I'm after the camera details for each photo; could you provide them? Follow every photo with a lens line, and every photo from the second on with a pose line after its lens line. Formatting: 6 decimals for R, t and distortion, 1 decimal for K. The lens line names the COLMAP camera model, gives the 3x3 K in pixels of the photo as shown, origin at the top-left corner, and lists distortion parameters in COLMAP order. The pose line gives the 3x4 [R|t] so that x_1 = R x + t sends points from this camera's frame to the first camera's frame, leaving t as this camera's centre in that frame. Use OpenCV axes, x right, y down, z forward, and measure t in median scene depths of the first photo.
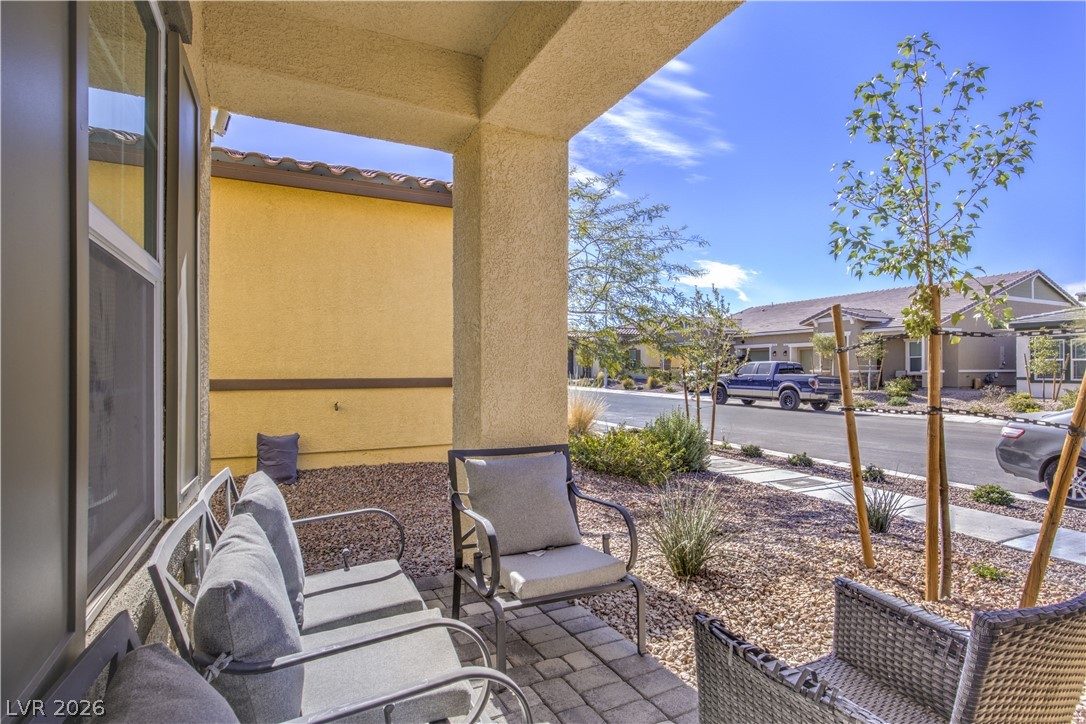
lens RADIAL K [[555.9, 0, 544.6], [0, 555.9, 370.1], [0, 0, 1]] dist [-0.000543, -0.000097]
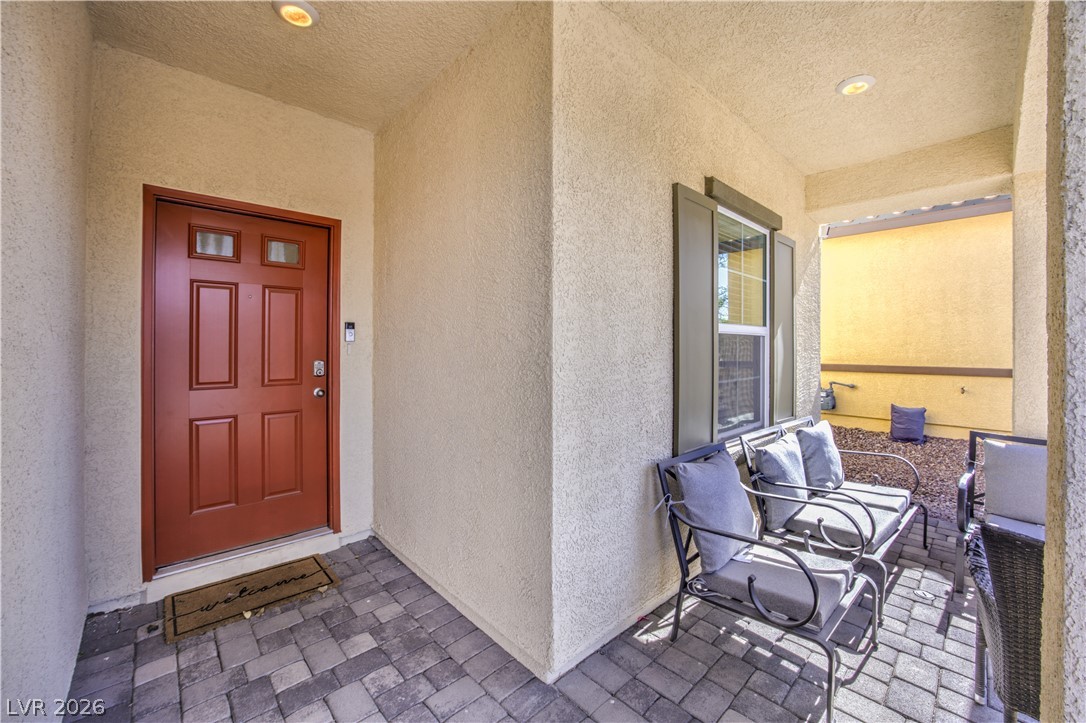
lens RADIAL K [[431.8, 0, 548.0], [0, 431.8, 350.8], [0, 0, 1]] dist [-0.042856, 0.012917]
pose [[0.281496, 0.007890, -0.959530, 0.280018], [0.000633, 0.999964, 0.008408, -0.033270], [0.959562, -0.002975, 0.281481, -0.153511]]
